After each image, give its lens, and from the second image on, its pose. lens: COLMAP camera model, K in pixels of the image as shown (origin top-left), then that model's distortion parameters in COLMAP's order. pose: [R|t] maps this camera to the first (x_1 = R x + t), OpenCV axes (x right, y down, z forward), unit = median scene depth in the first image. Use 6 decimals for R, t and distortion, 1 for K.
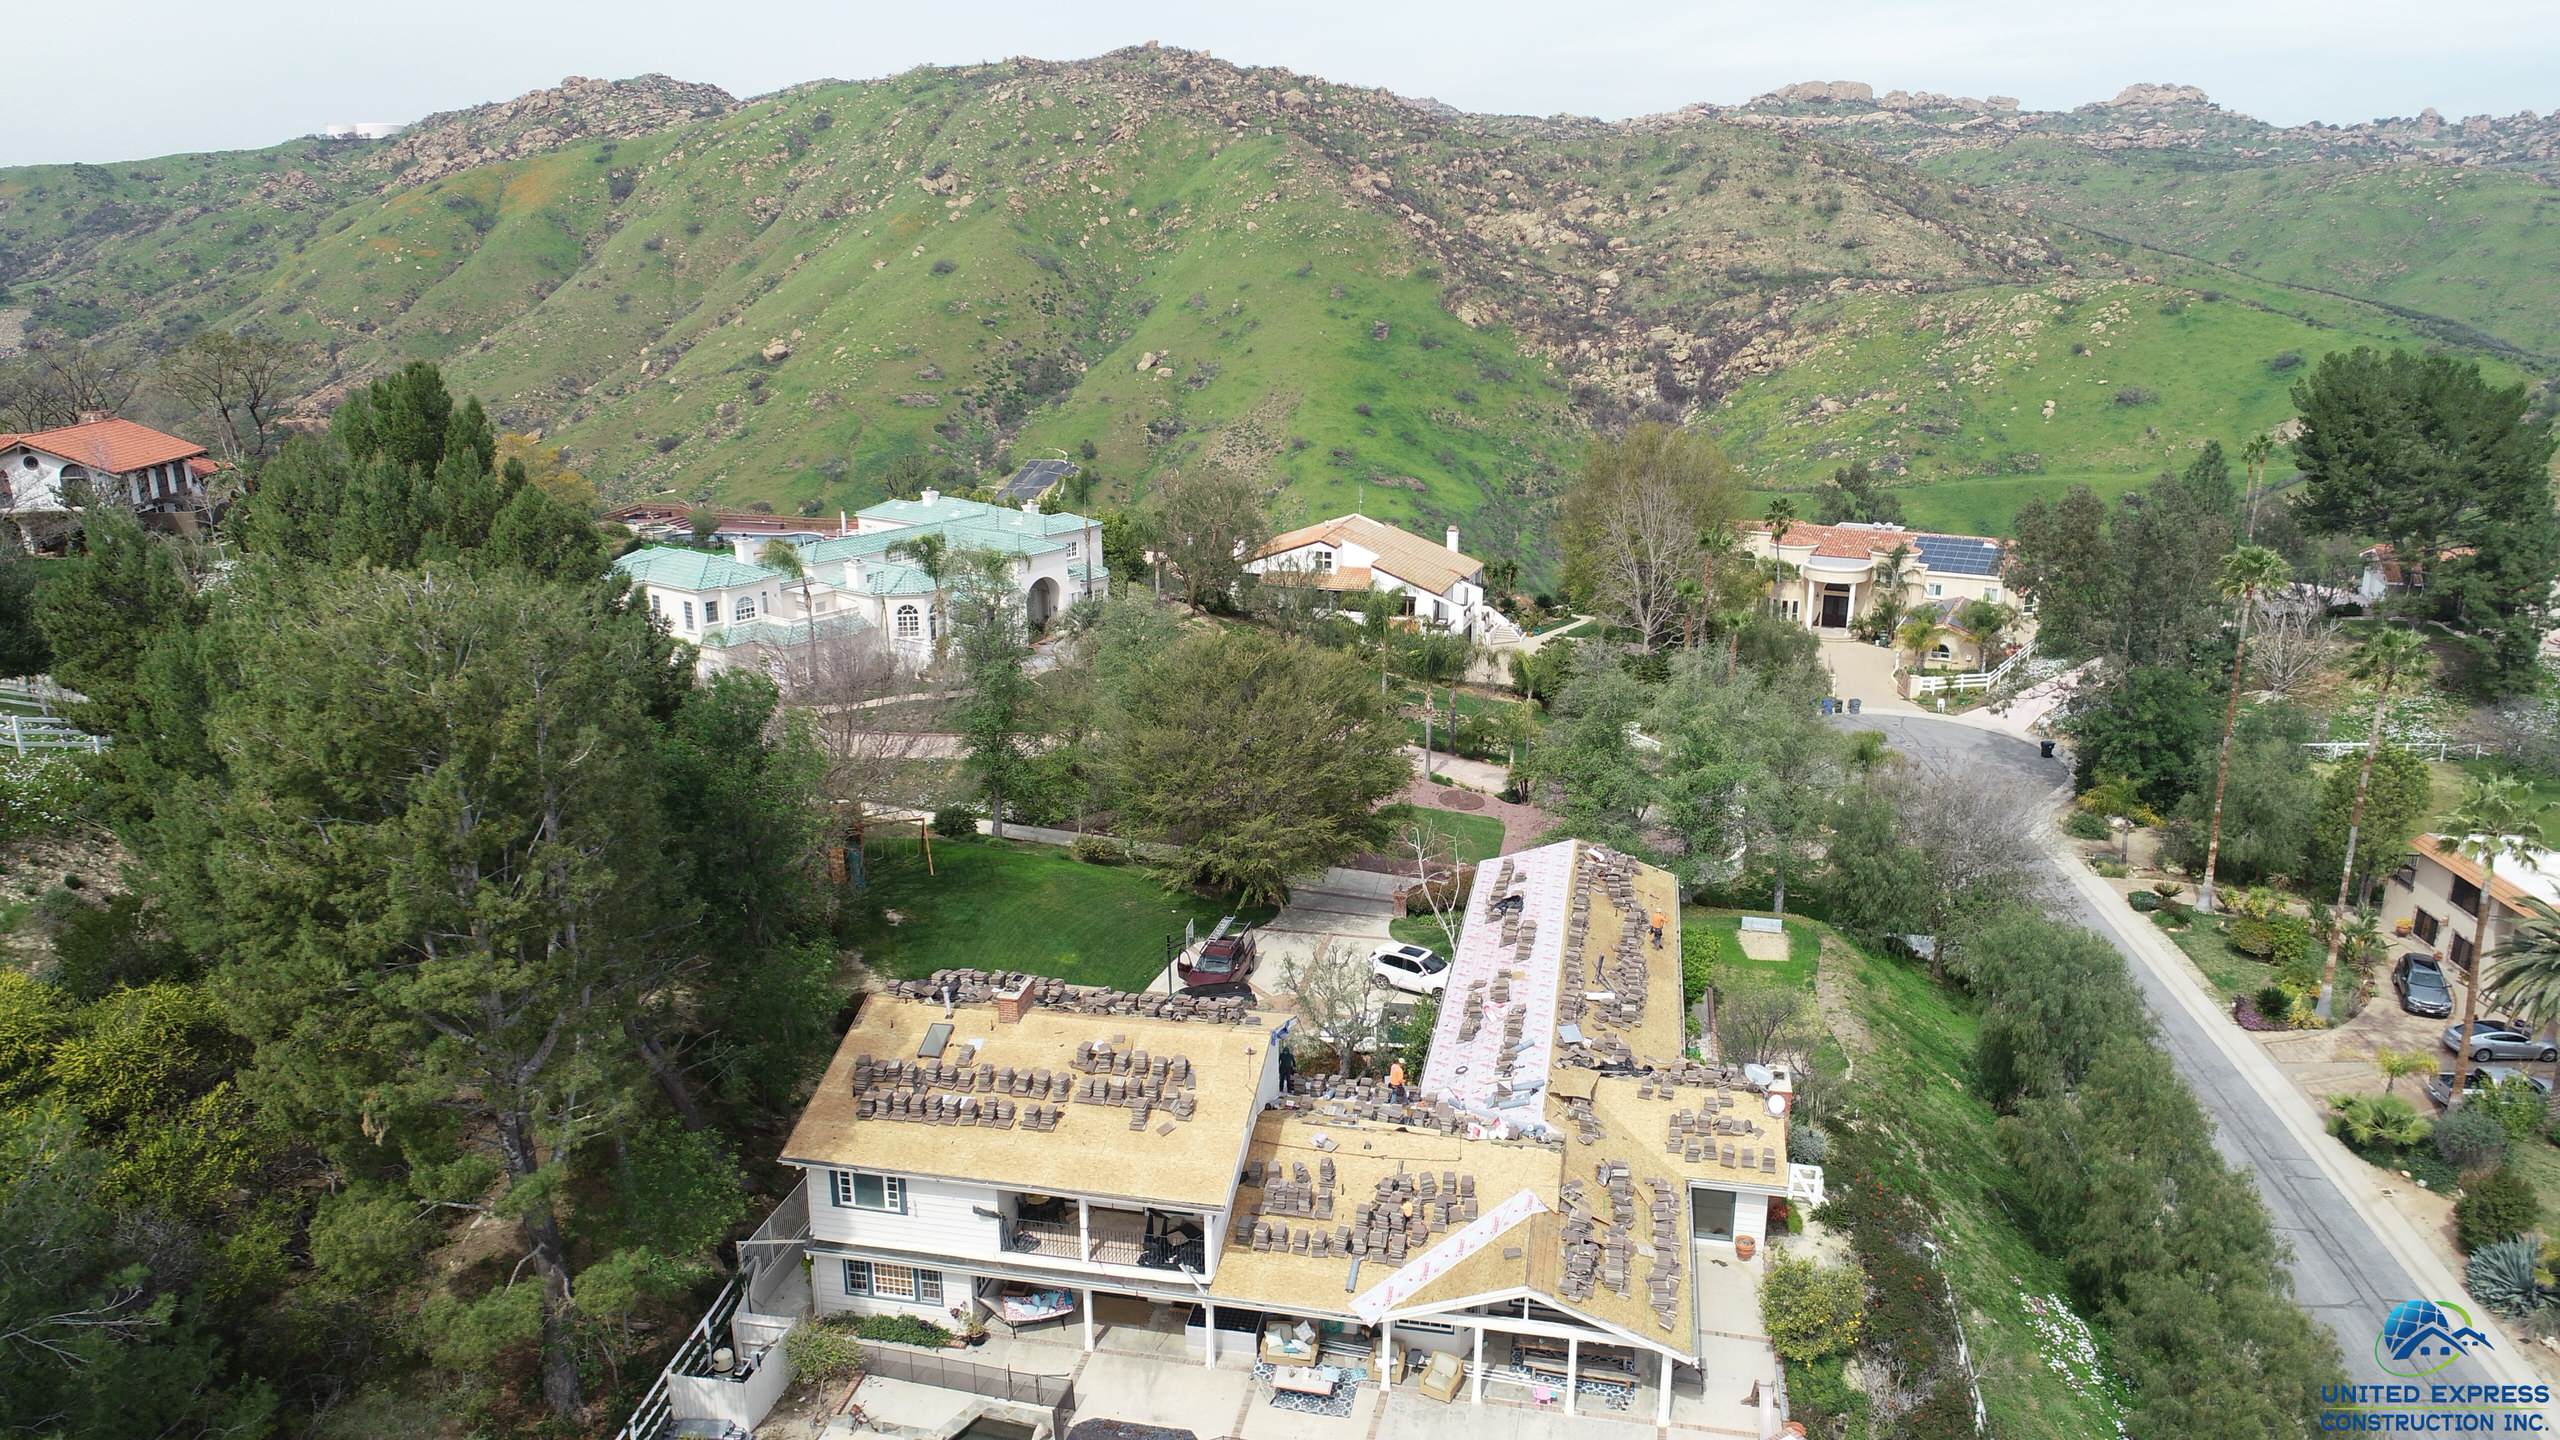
lens RADIAL K [[1705.9, 0, 1283.4], [0, 1705.9, 723.9], [0, 0, 1]] dist [-0.007113, 0.001852]
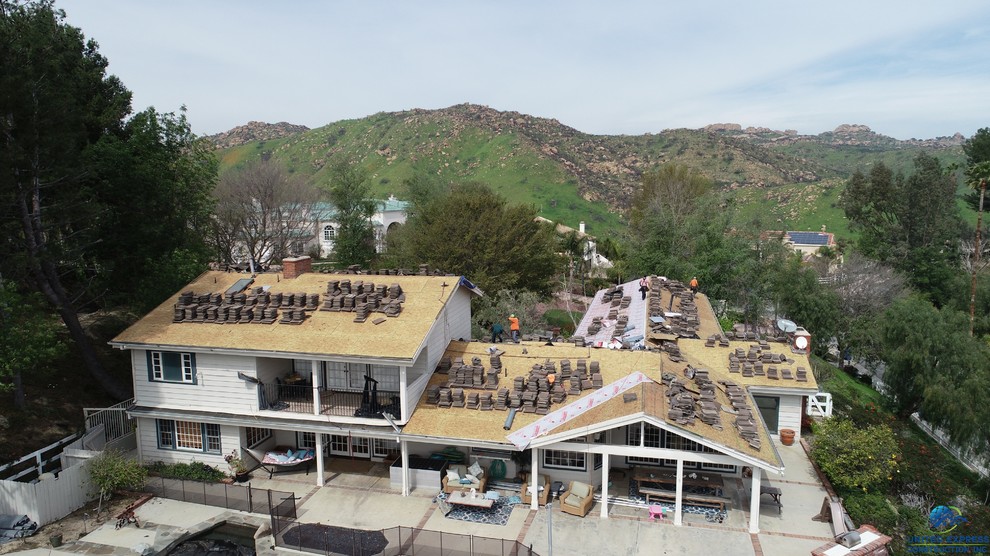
lens RADIAL K [[659.7, 0, 496.2], [0, 659.7, 280.0], [0, 0, 1]] dist [-0.007113, 0.001852]
pose [[0.999461, 0.000890, -0.032815, 0.029320], [-0.005507, 0.990015, -0.140856, 0.179742], [0.032362, 0.140961, 0.989486, 0.294582]]
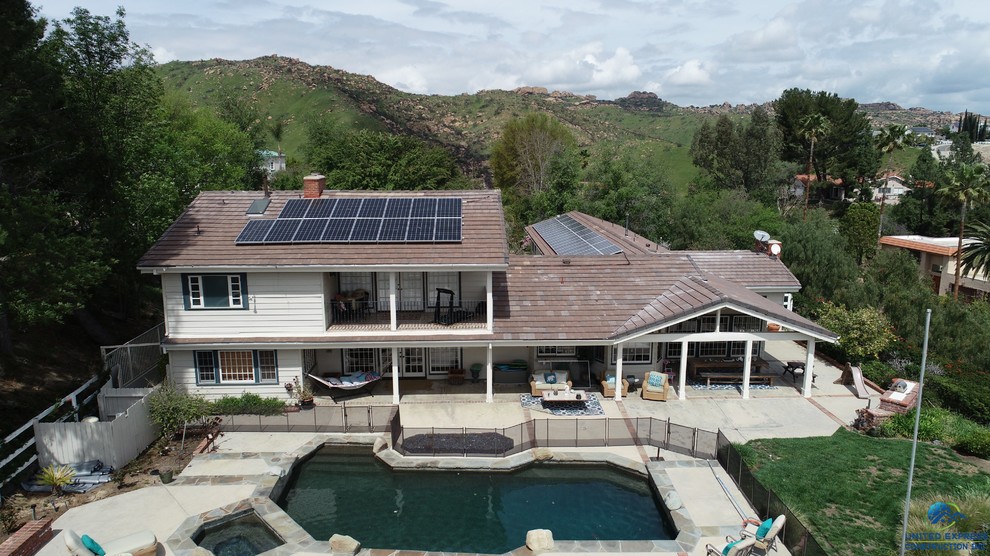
lens RADIAL K [[659.7, 0, 497.2], [0, 659.7, 278.2], [0, 0, 1]] dist [-0.007113, 0.001852]
pose [[0.969239, -0.043285, 0.242286, -0.102418], [0.064060, 0.994851, -0.078533, 0.204314], [-0.237639, 0.091638, 0.967021, 0.305964]]
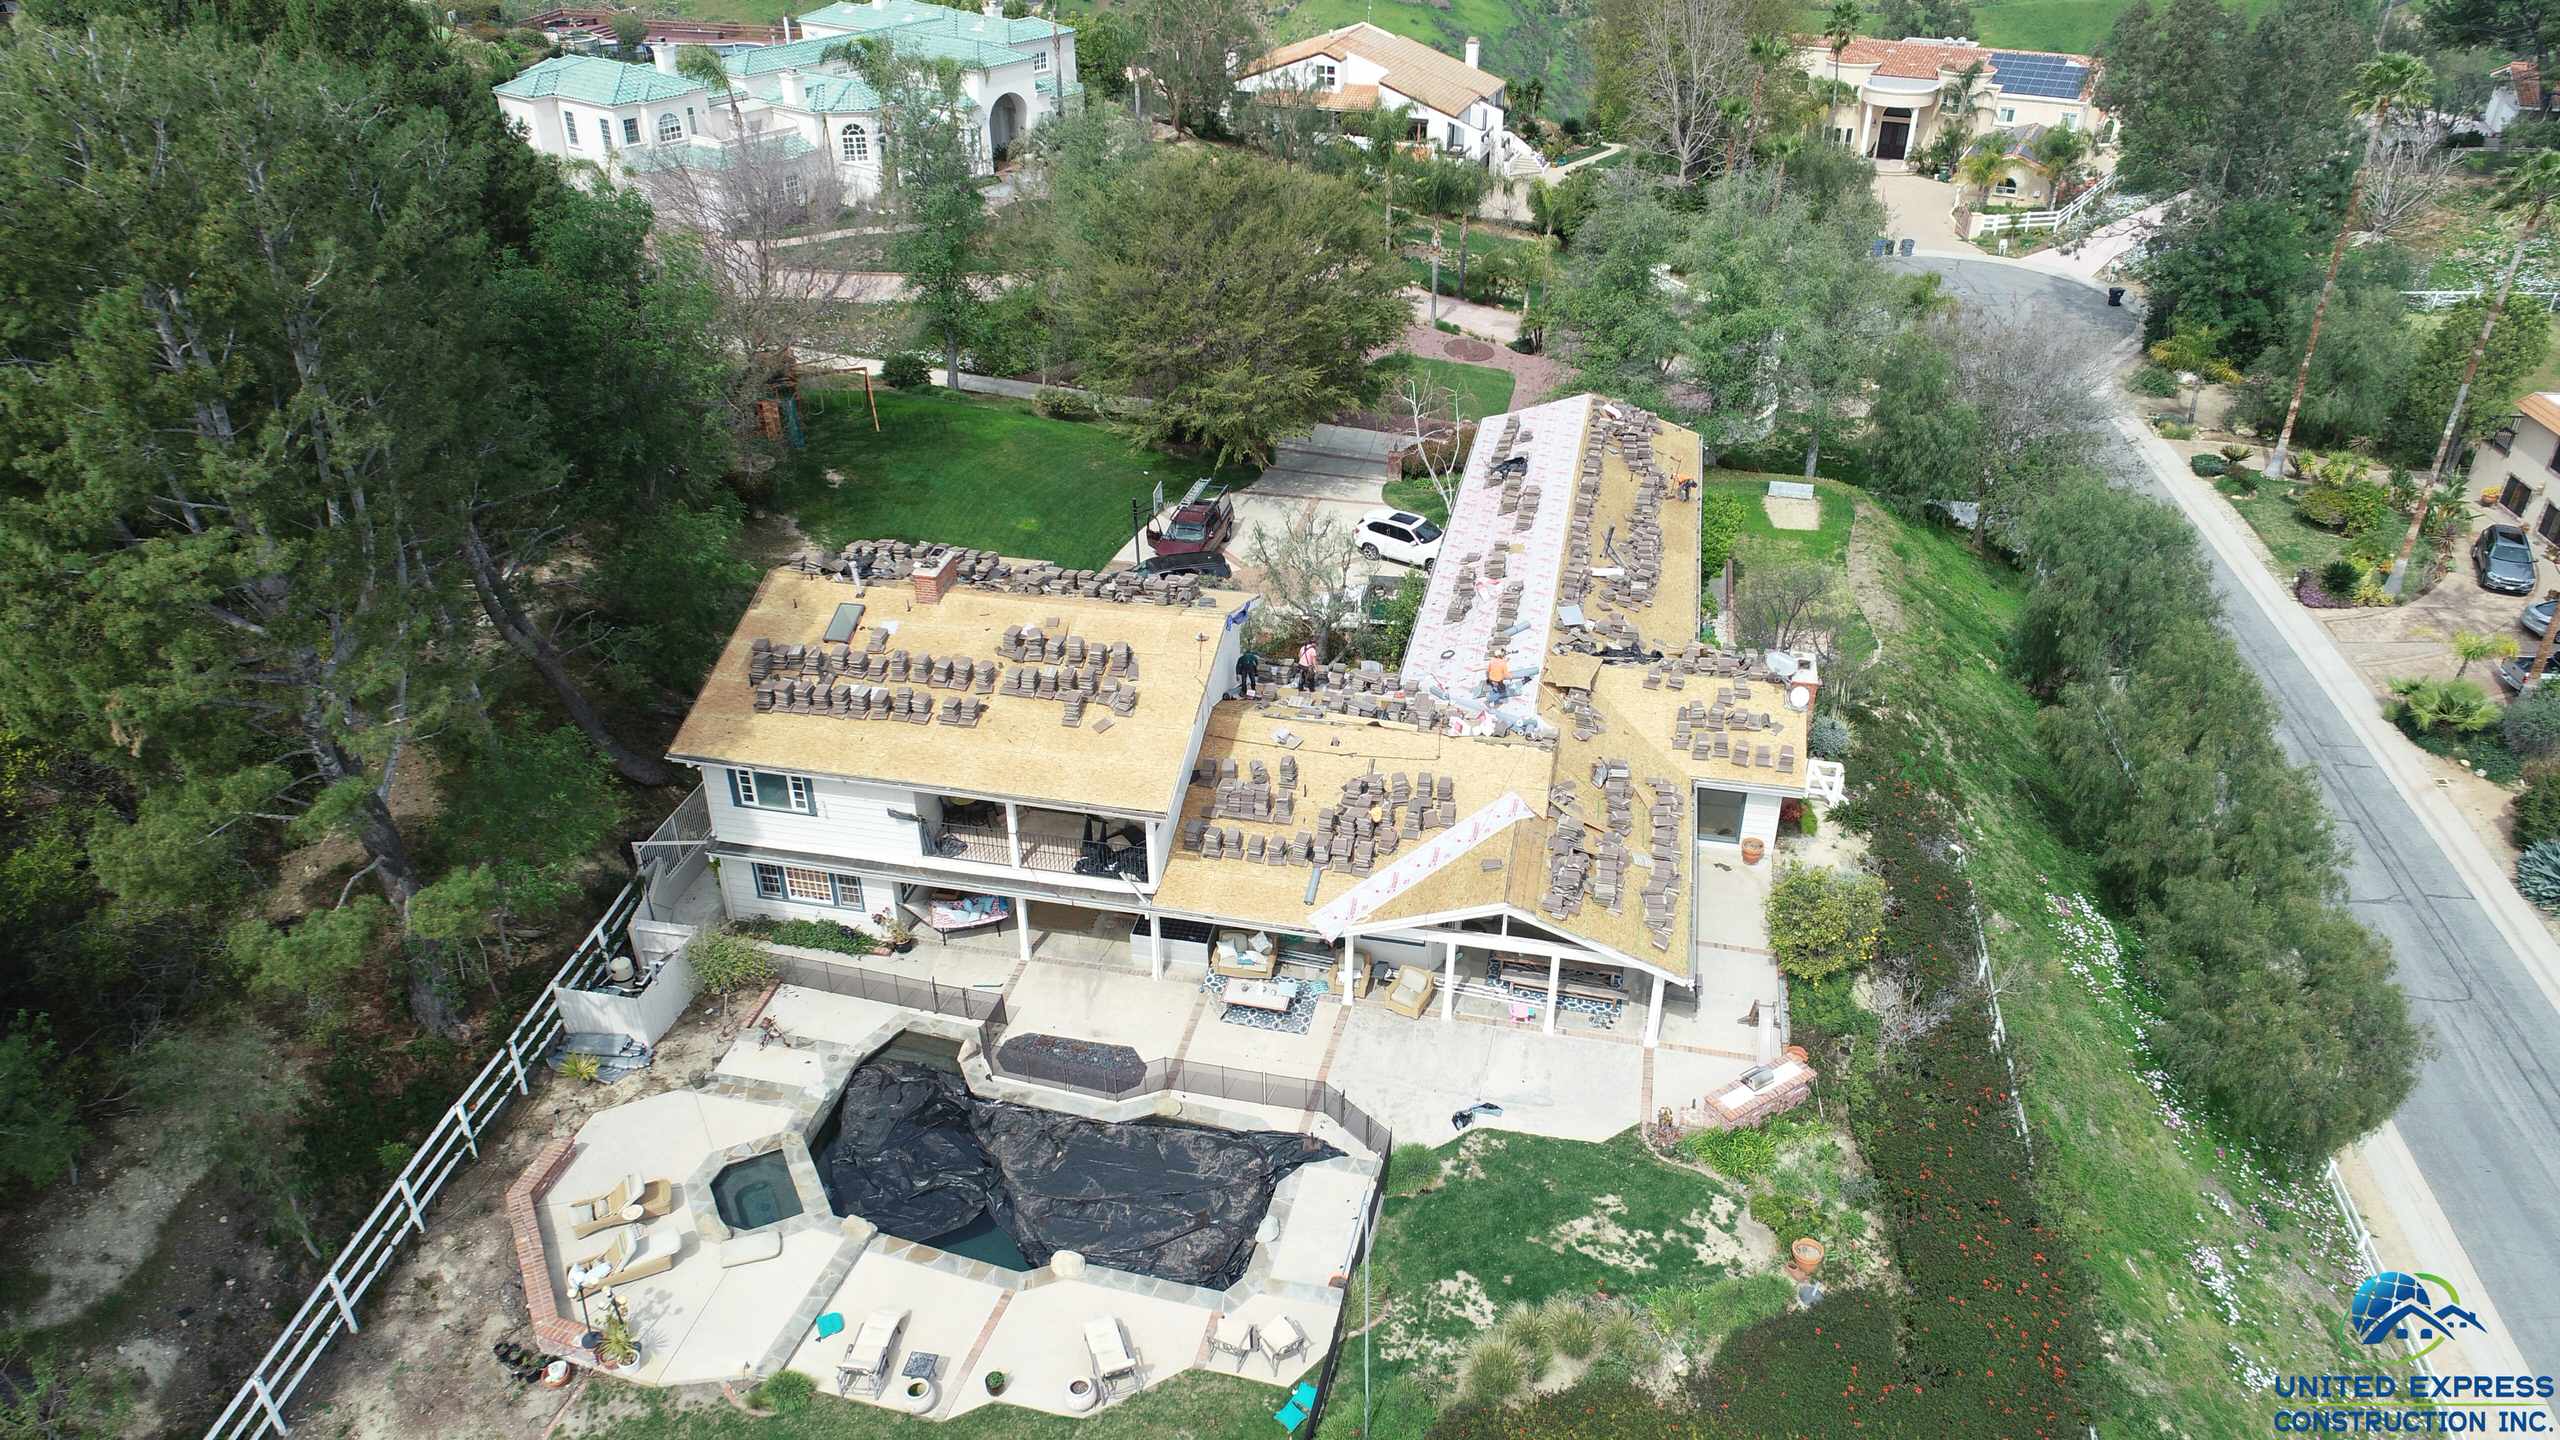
lens RADIAL K [[1705.9, 0, 1284.0], [0, 1705.9, 727.9], [0, 0, 1]] dist [-0.007113, 0.001852]
pose [[0.999958, 0.005198, -0.007613, 0.019924], [-0.003063, 0.966288, 0.257444, 0.008002], [0.008695, -0.257410, 0.966263, 0.097281]]
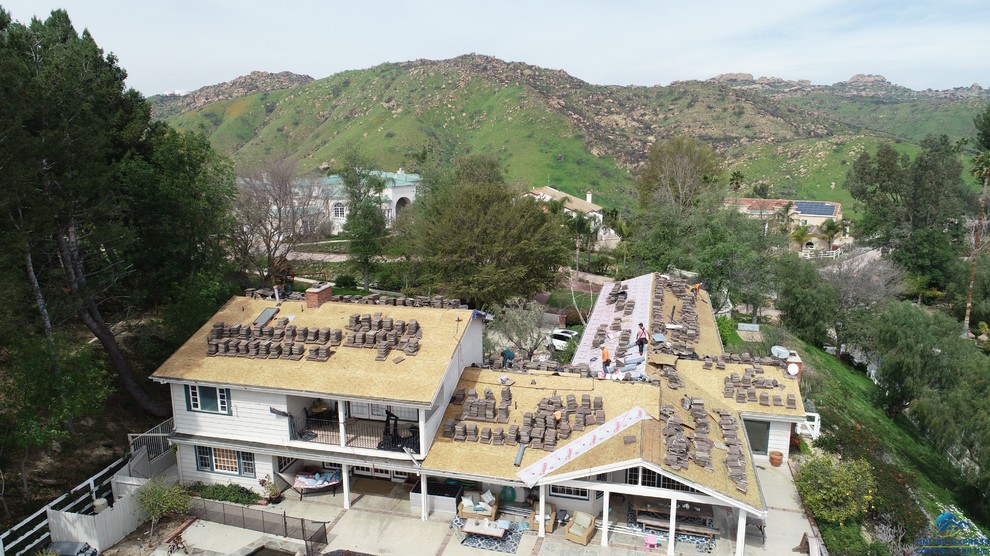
lens RADIAL K [[659.7, 0, 496.2], [0, 659.7, 280.5], [0, 0, 1]] dist [-0.007113, 0.001852]
pose [[0.999116, 0.007444, -0.041364, 0.026778], [-0.010196, 0.997719, -0.066732, 0.131728], [0.040773, 0.067095, 0.996913, 0.264471]]
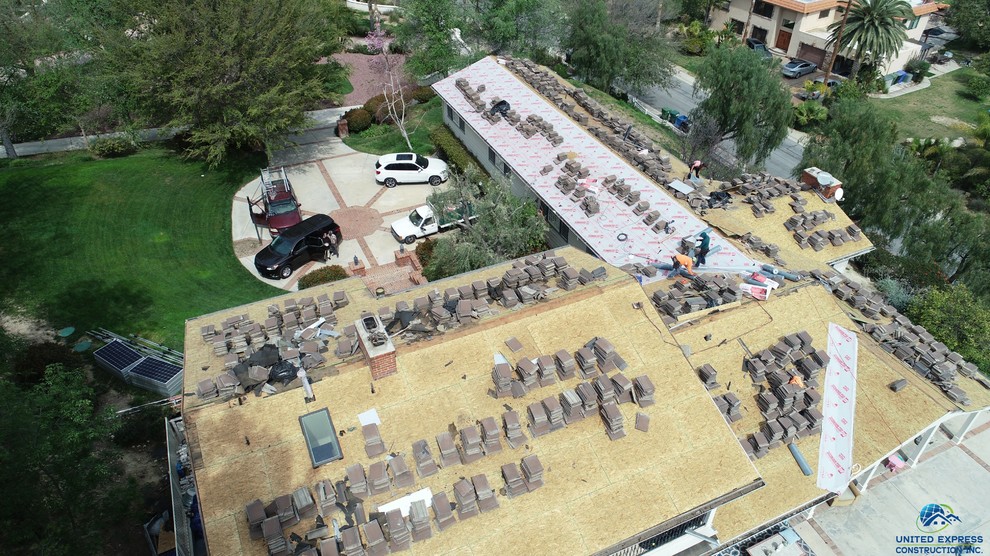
lens RADIAL K [[659.7, 0, 497.2], [0, 659.7, 277.6], [0, 0, 1]] dist [-0.007113, 0.001852]
pose [[0.805441, -0.360156, 0.470694, -0.175718], [0.158992, 0.896374, 0.413805, 0.002626], [-0.570952, -0.258459, 0.779238, 0.502458]]
